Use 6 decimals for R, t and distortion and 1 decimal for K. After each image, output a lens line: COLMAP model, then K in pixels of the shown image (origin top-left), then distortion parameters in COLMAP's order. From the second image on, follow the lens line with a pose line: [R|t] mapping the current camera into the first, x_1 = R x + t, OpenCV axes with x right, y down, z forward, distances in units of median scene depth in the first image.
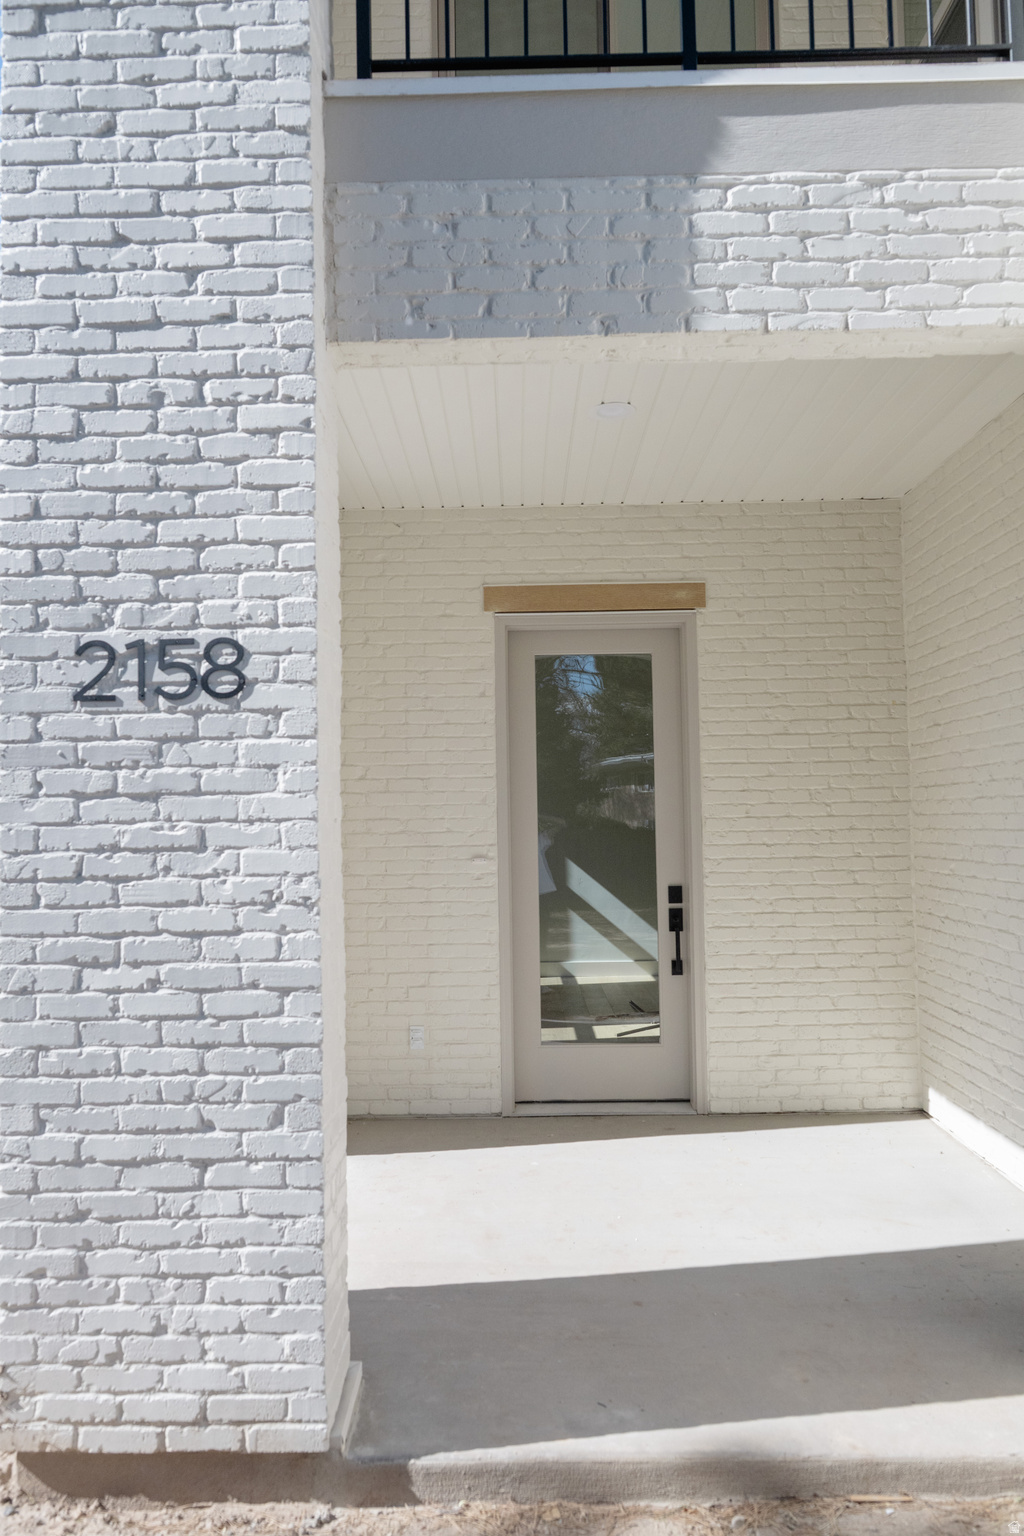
lens RADIAL K [[1080.3, 0, 512.0], [0, 1080.3, 768.0], [0, 0, 1]] dist [-0.002830, -0.001008]
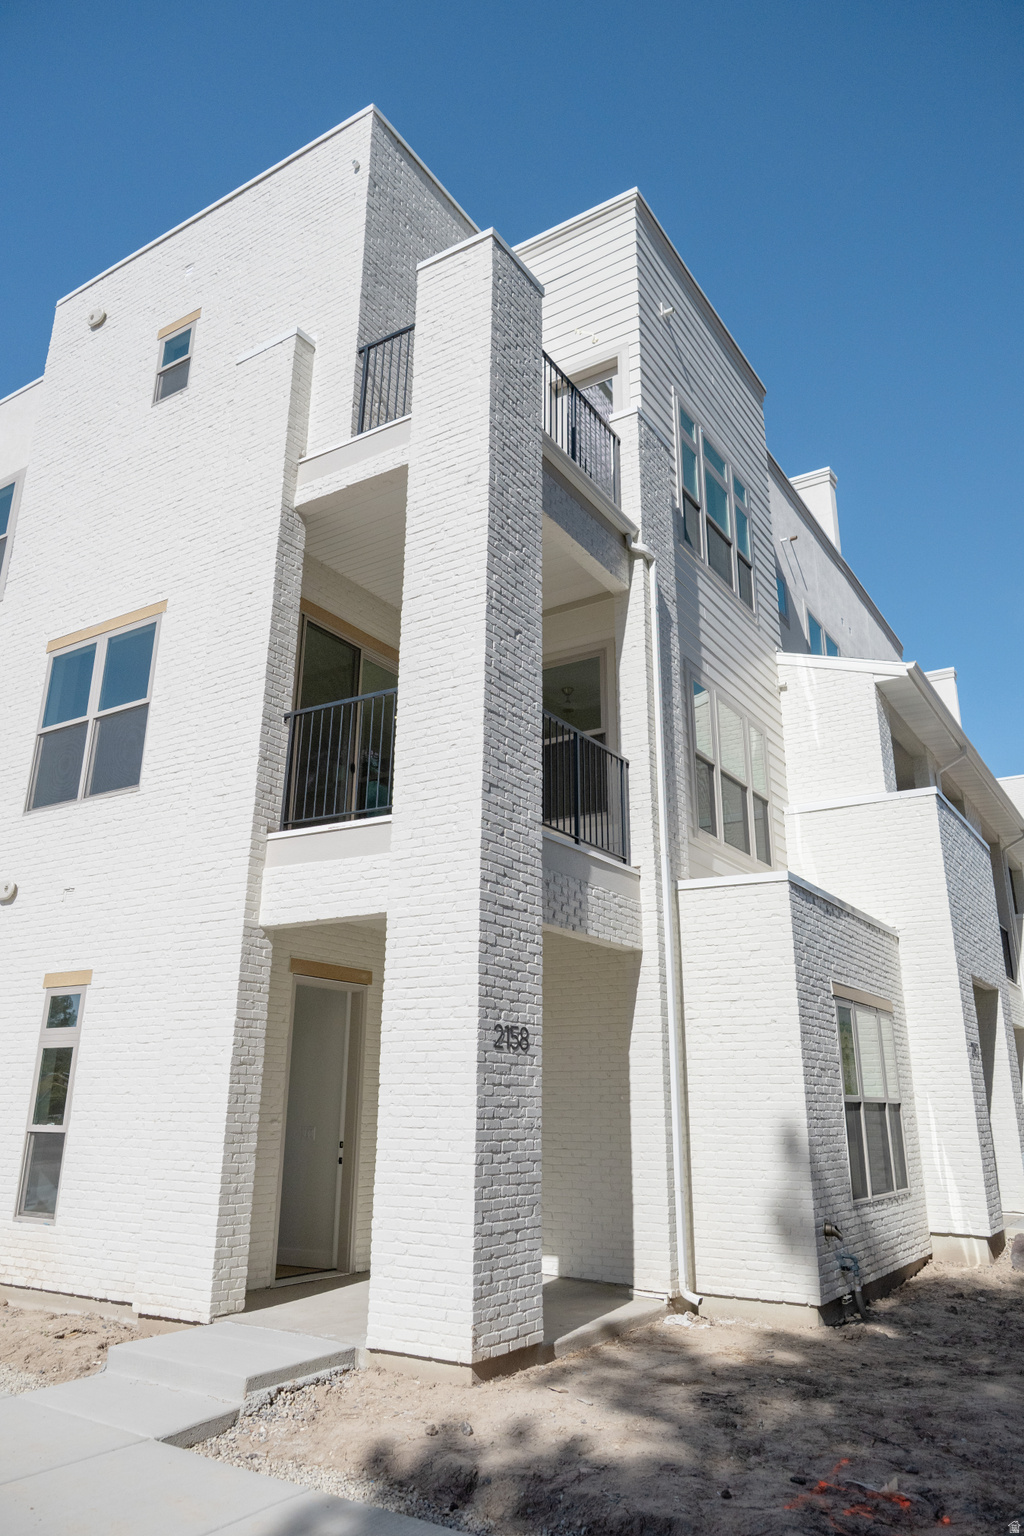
lens RADIAL K [[1052.1, 0, 516.0], [0, 1052.1, 755.4], [0, 0, 1]] dist [-0.001289, -0.002758]
pose [[0.525492, 0.290198, 0.799777, -2.628903], [-0.056743, 0.949892, -0.307384, 0.048198], [-0.848904, 0.116146, 0.515628, -0.457324]]
